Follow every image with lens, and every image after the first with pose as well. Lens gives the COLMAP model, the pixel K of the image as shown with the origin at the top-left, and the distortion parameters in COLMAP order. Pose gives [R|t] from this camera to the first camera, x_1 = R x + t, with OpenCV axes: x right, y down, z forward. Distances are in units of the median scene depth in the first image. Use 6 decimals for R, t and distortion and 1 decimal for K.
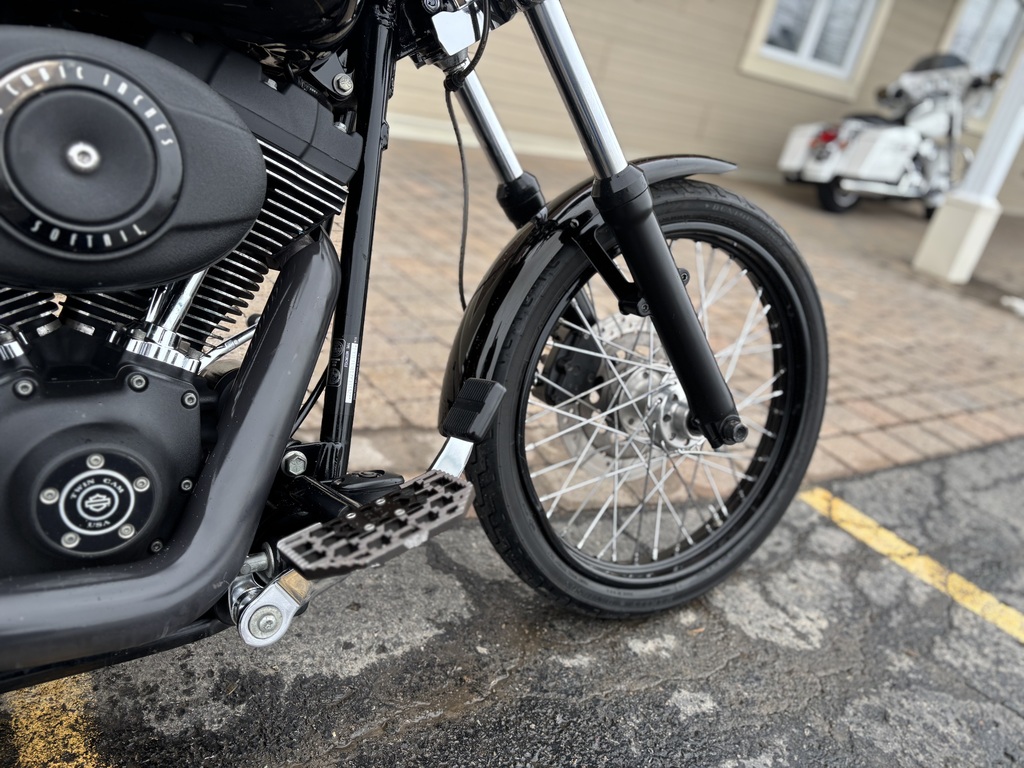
lens RADIAL K [[775.9, 0, 515.4], [0, 775.9, 380.8], [0, 0, 1]] dist [0.044099, -0.055662]
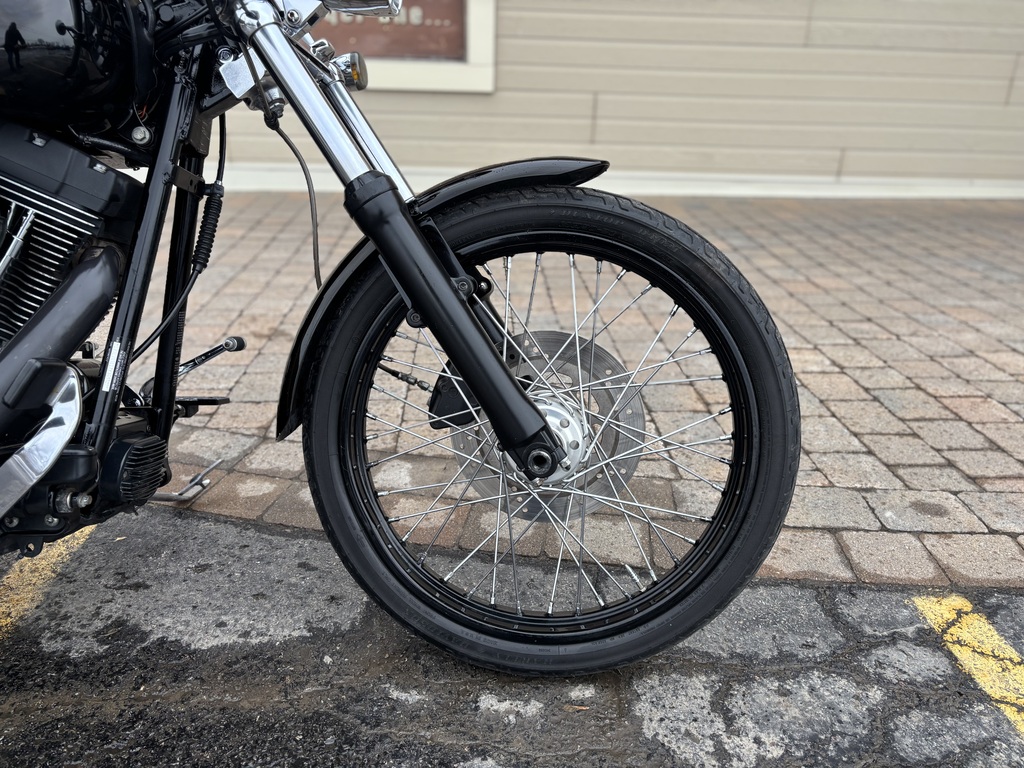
lens RADIAL K [[772.5, 0, 508.8], [0, 772.5, 384.5], [0, 0, 1]] dist [0.052375, -0.057183]
pose [[0.831139, 0.028373, -0.555340, 0.963960], [-0.074776, 0.995329, -0.061060, 0.043089], [0.551014, 0.092276, 0.829378, 0.344182]]
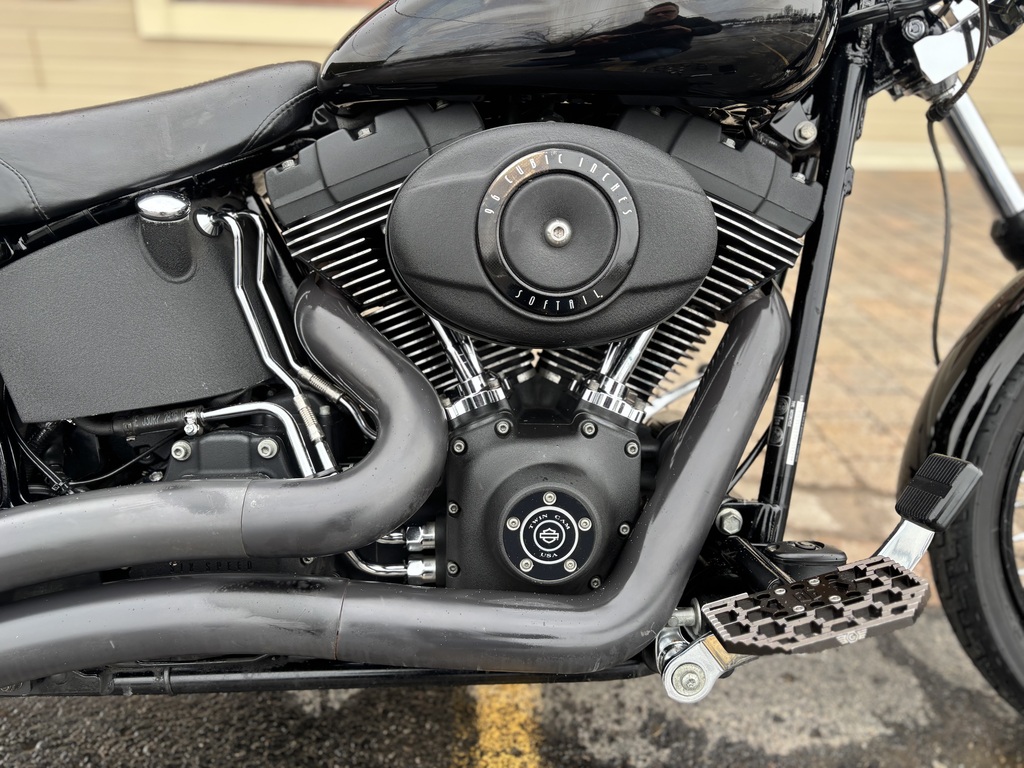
lens RADIAL K [[775.9, 0, 515.4], [0, 775.9, 380.8], [0, 0, 1]] dist [0.044099, -0.055662]
pose [[0.840759, 0.044380, -0.539587, 0.012115], [-0.070501, 0.997123, -0.027840, -0.022547], [0.536799, 0.061449, 0.841469, 0.016687]]
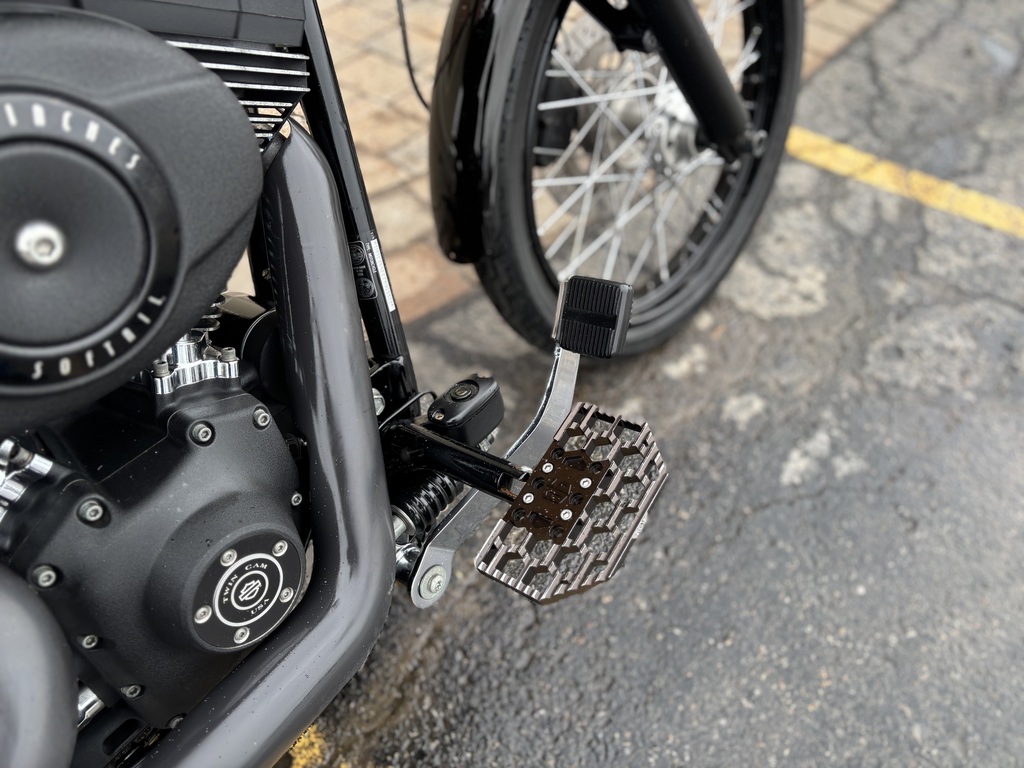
lens RADIAL K [[784.0, 0, 497.8], [0, 784.0, 385.5], [0, 0, 1]] dist [-0.001324, 0.002238]
pose [[0.939417, -0.336881, 0.063293, -0.187530], [0.270912, 0.842828, 0.465024, -0.260143], [-0.210003, -0.419705, 0.883033, 0.203909]]
